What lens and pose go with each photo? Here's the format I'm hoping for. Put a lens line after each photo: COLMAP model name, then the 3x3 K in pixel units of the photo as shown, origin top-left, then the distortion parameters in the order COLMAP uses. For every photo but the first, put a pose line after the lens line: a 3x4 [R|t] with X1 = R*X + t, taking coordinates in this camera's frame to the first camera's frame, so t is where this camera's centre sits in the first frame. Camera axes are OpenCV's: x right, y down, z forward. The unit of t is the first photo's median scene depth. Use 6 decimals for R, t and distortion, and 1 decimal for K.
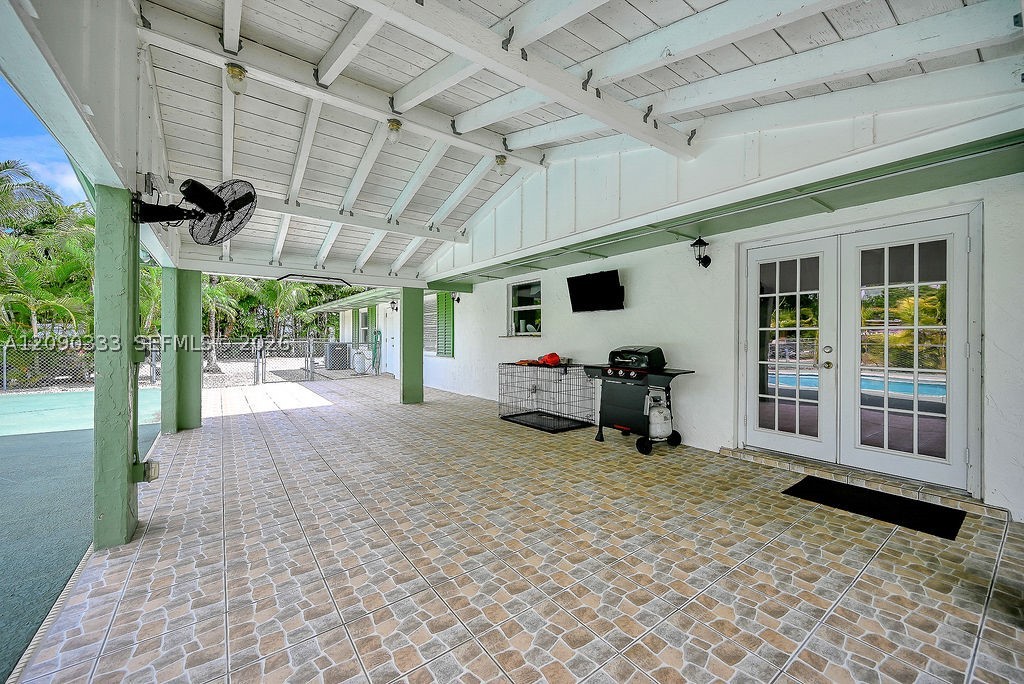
lens RADIAL K [[406.1, 0, 510.8], [0, 406.1, 338.3], [0, 0, 1]] dist [0.000269, -0.000105]
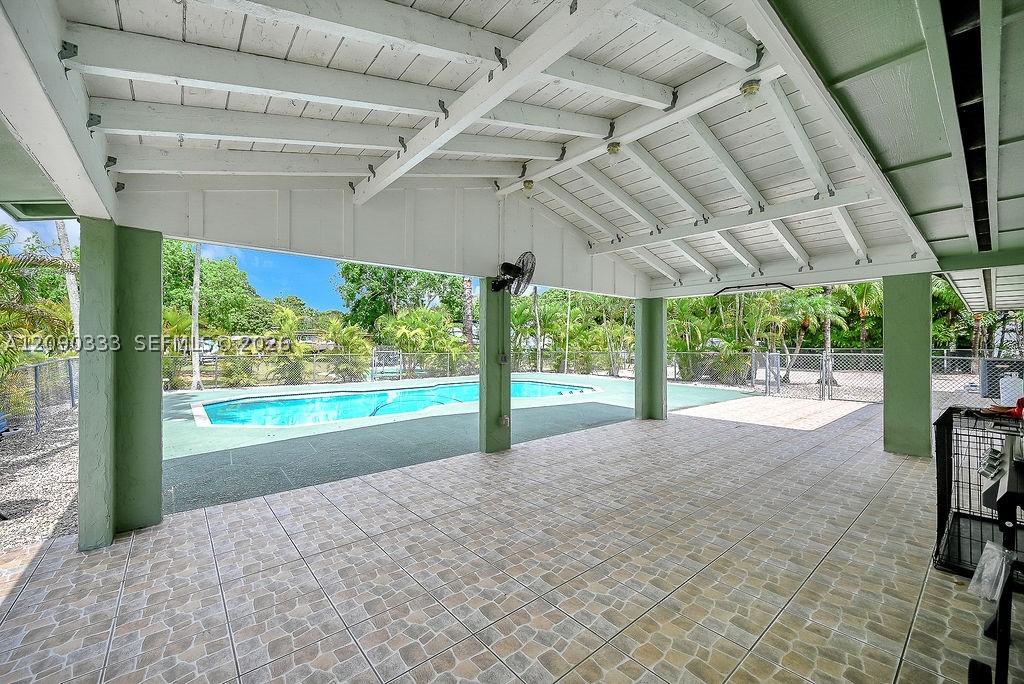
lens RADIAL K [[406.1, 0, 509.5], [0, 406.1, 342.7], [0, 0, 1]] dist [0.000269, -0.000105]
pose [[0.054649, -0.006978, -0.998481, 0.714608], [-0.002664, 0.999971, -0.007134, -0.018289], [0.998502, 0.003050, 0.054629, 0.663505]]
